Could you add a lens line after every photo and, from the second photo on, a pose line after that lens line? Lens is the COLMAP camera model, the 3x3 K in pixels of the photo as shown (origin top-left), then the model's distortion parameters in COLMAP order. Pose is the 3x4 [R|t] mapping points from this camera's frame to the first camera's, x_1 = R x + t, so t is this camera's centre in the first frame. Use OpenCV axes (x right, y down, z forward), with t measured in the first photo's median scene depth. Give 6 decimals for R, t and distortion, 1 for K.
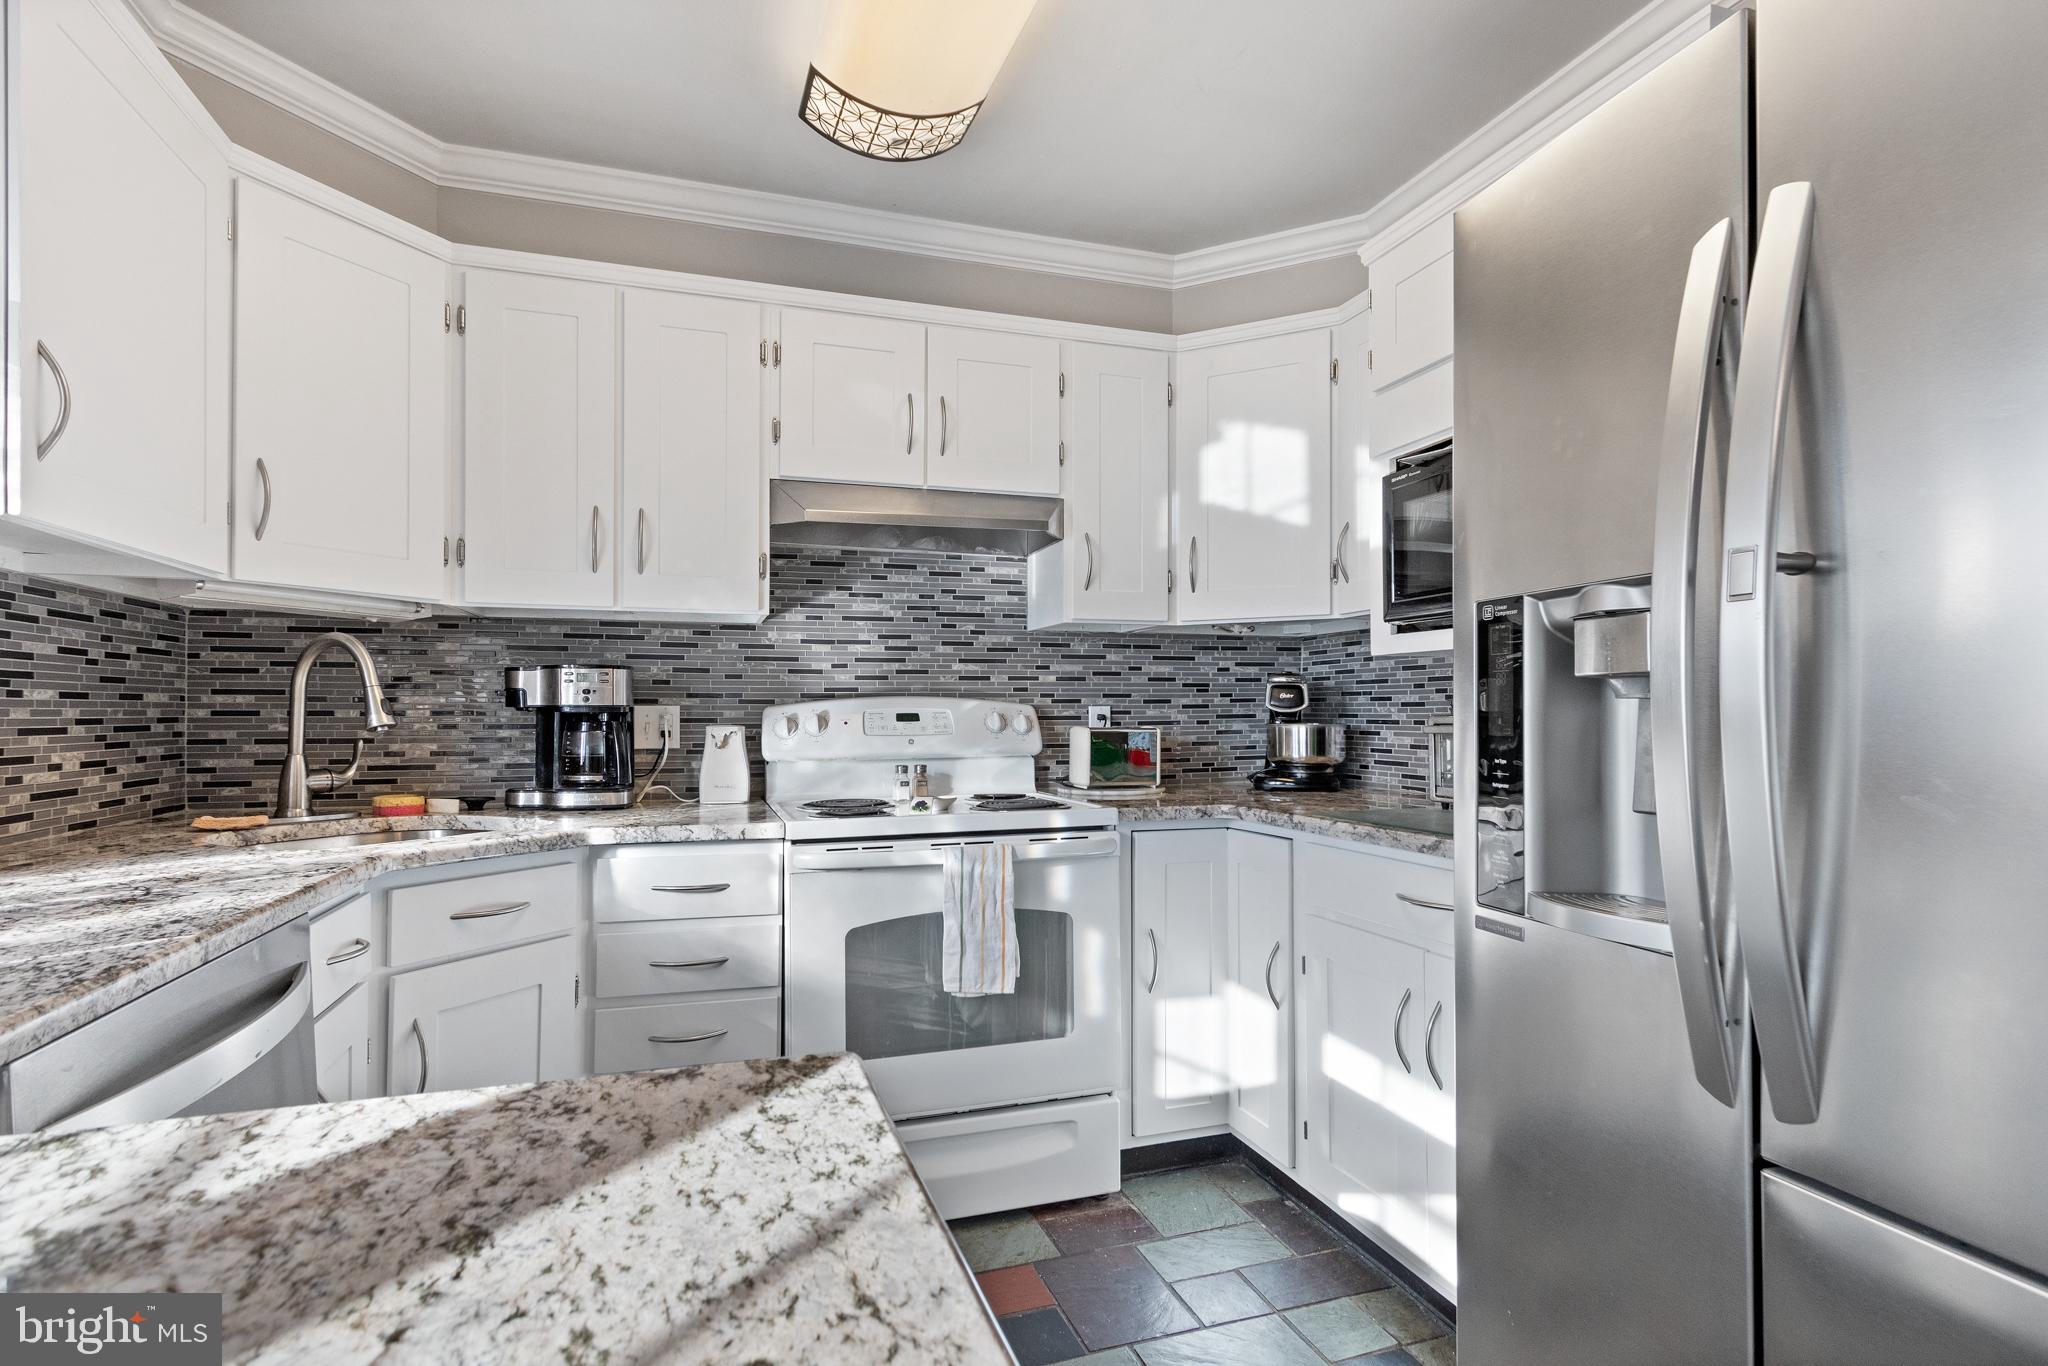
lens RADIAL K [[973.5, 0, 1022.0], [0, 973.5, 695.1], [0, 0, 1]] dist [0.000990, 0.000377]
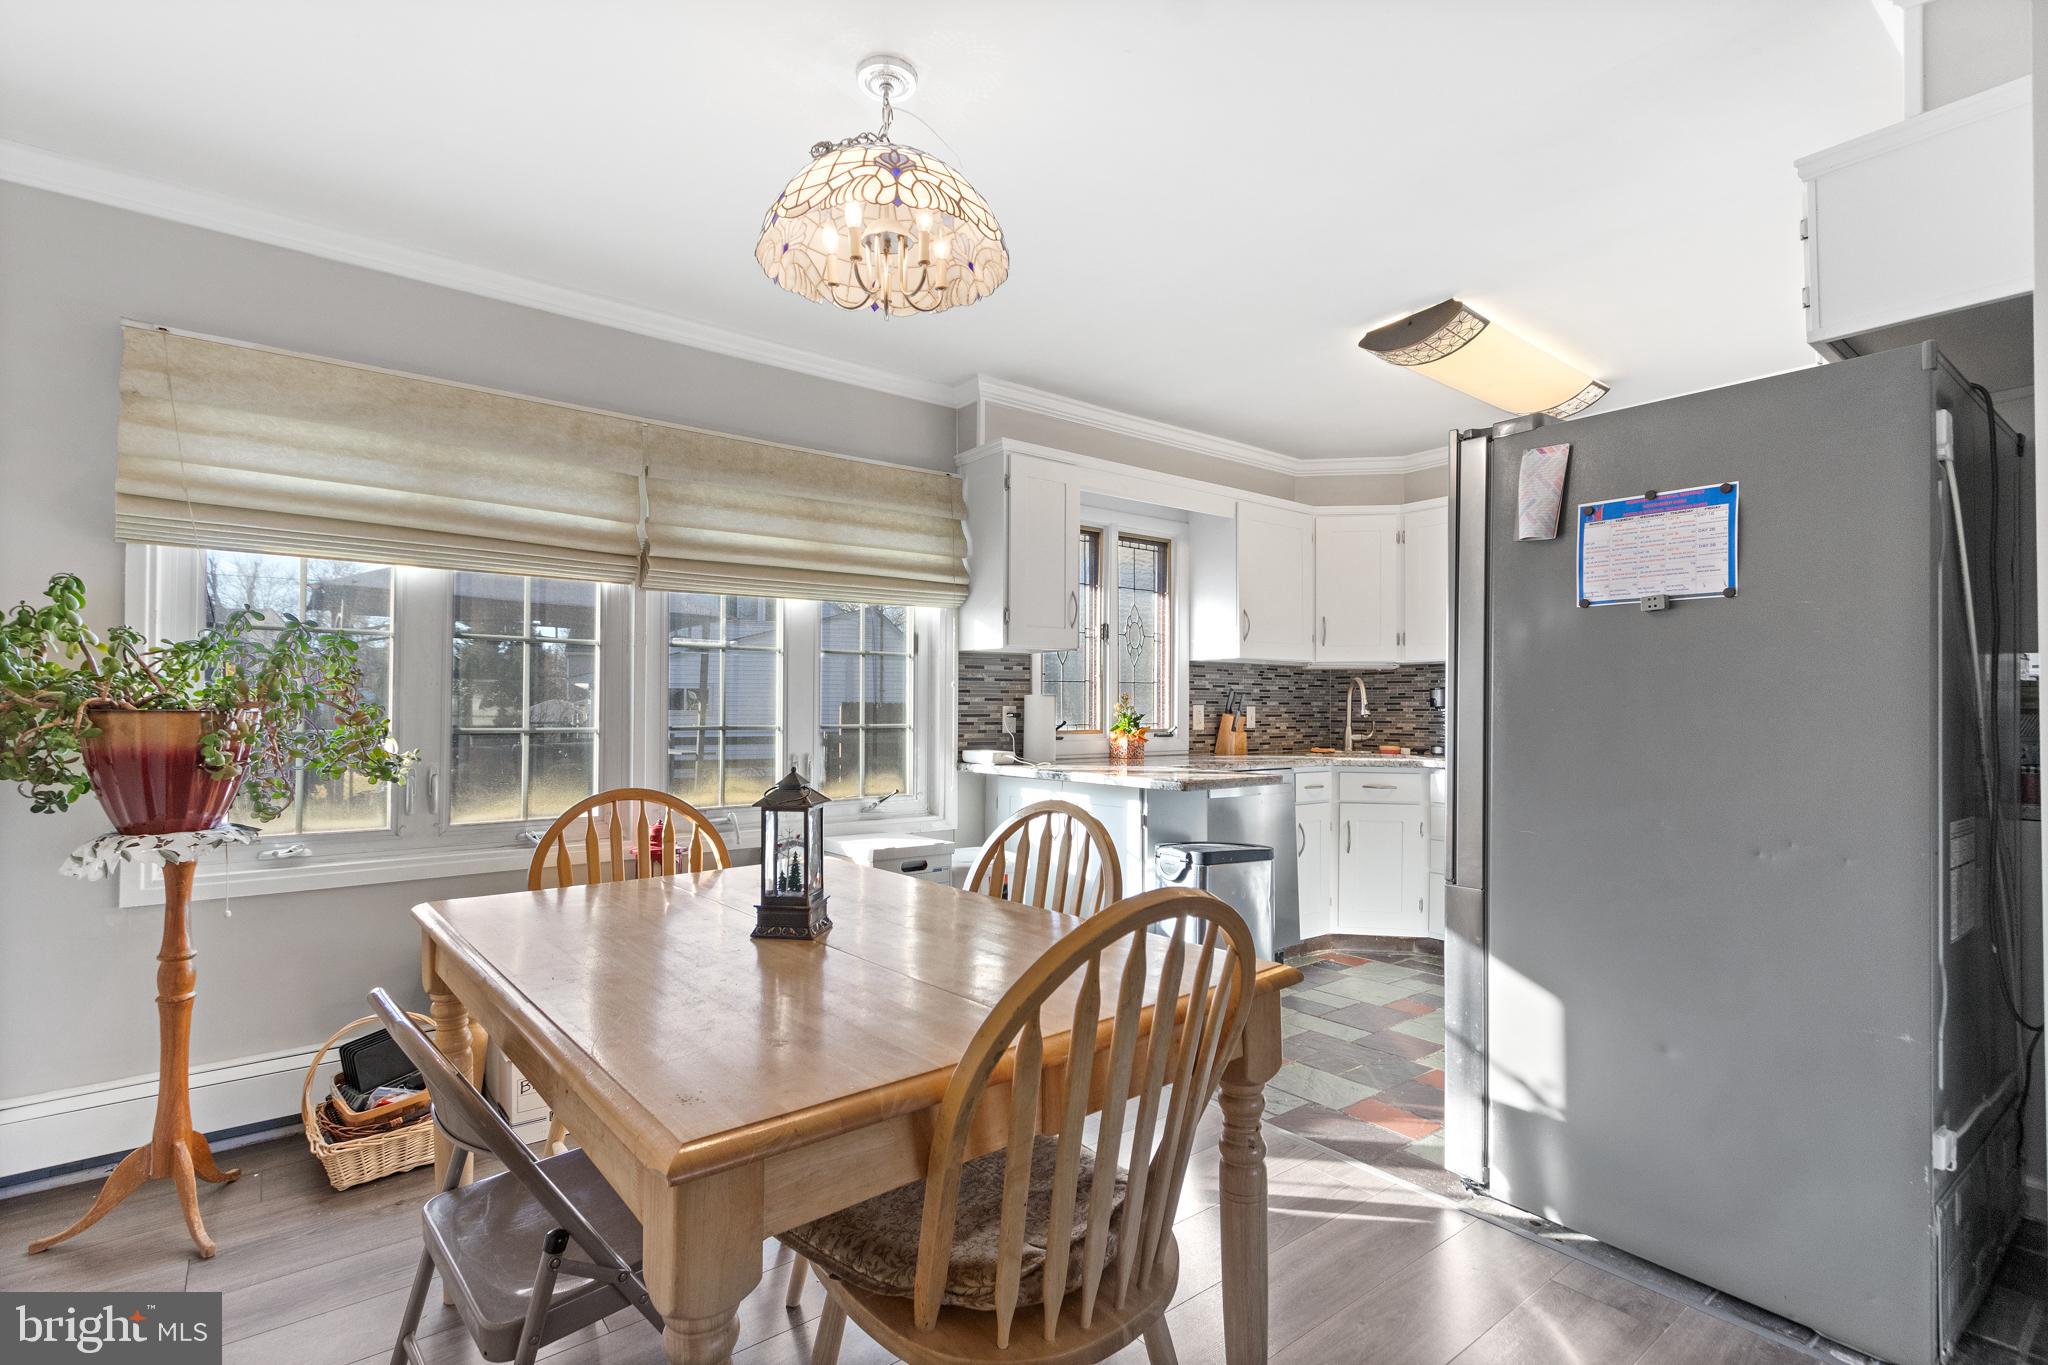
lens RADIAL K [[963.4, 0, 1013.2], [0, 963.4, 728.9], [0, 0, 1]] dist [0.004000, 0.000891]
pose [[0.331735, 0.017665, -0.943207, 1.296447], [0.017968, 0.999525, 0.025040, -0.008959], [0.943202, -0.025254, 0.331260, -0.628673]]
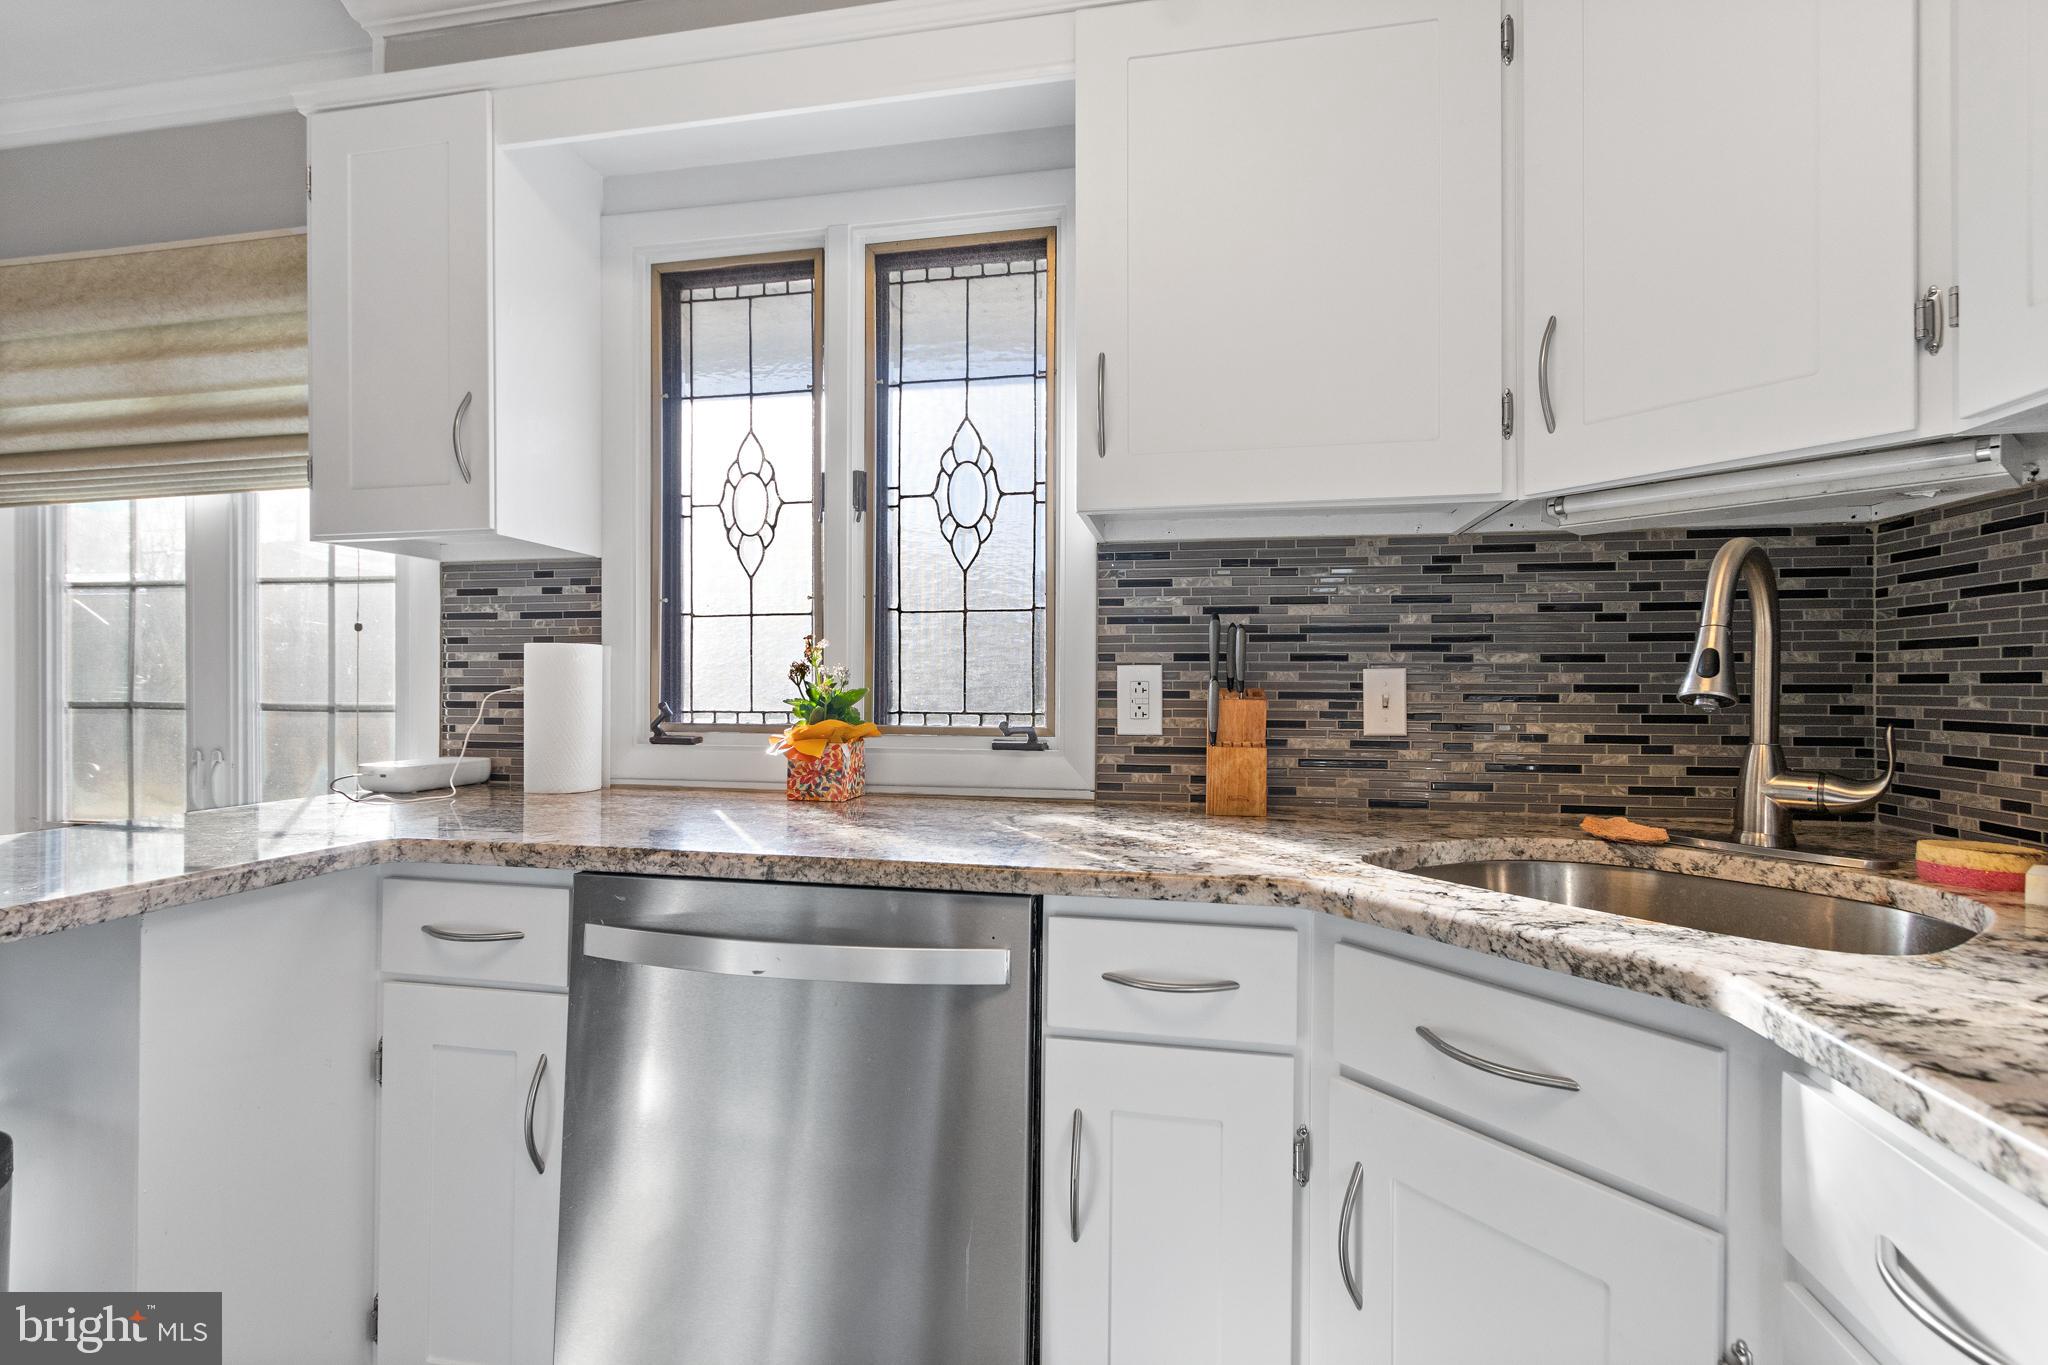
lens RADIAL K [[973.5, 0, 1022.0], [0, 973.5, 694.6], [0, 0, 1]] dist [0.000990, 0.000377]
pose [[-0.505390, 0.007516, -0.862859, 0.022748], [0.012769, 0.999918, 0.001230, 0.022790], [0.862797, -0.010396, -0.505444, 0.902084]]
